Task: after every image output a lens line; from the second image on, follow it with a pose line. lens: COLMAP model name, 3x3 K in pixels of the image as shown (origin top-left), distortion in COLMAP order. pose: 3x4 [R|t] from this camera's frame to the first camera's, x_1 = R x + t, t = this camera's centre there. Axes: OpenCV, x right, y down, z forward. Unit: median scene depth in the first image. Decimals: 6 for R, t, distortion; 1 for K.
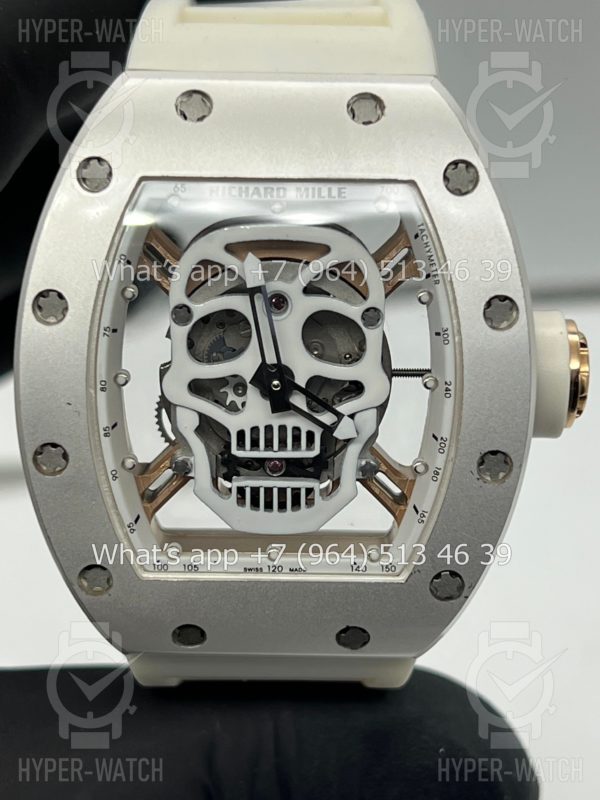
lens RADIAL K [[1864.0, 0, 278.5], [0, 1864.0, 400.7], [0, 0, 1]] dist [0.229374, -0.079432]
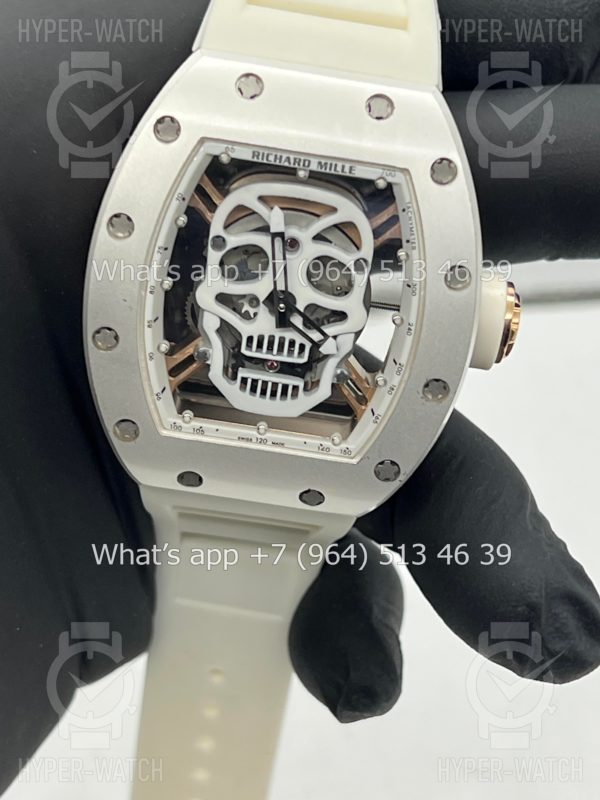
lens RADIAL K [[1864.0, 0, 278.5], [0, 1864.0, 400.7], [0, 0, 1]] dist [0.229374, -0.079432]
pose [[0.990157, 0.137607, 0.025579, -0.027985], [-0.139783, 0.981514, 0.130729, -0.114282], [-0.007117, -0.133017, 0.991088, -0.313828]]
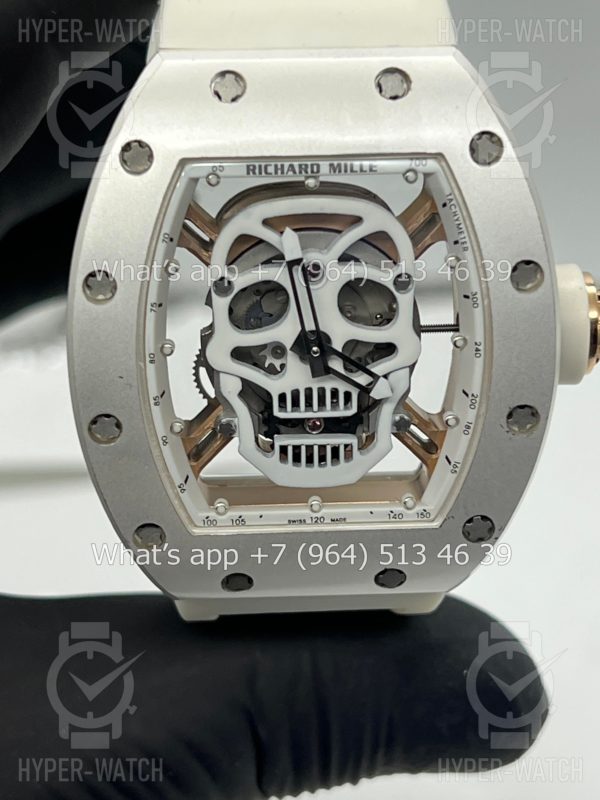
lens RADIAL K [[1864.0, 0, 278.5], [0, 1864.0, 400.7], [0, 0, 1]] dist [0.229374, -0.079432]
pose [[0.998549, -0.038606, 0.037531, -0.062083], [0.034826, 0.994710, 0.096644, -0.082213], [-0.041063, -0.095197, 0.994611, -0.052179]]
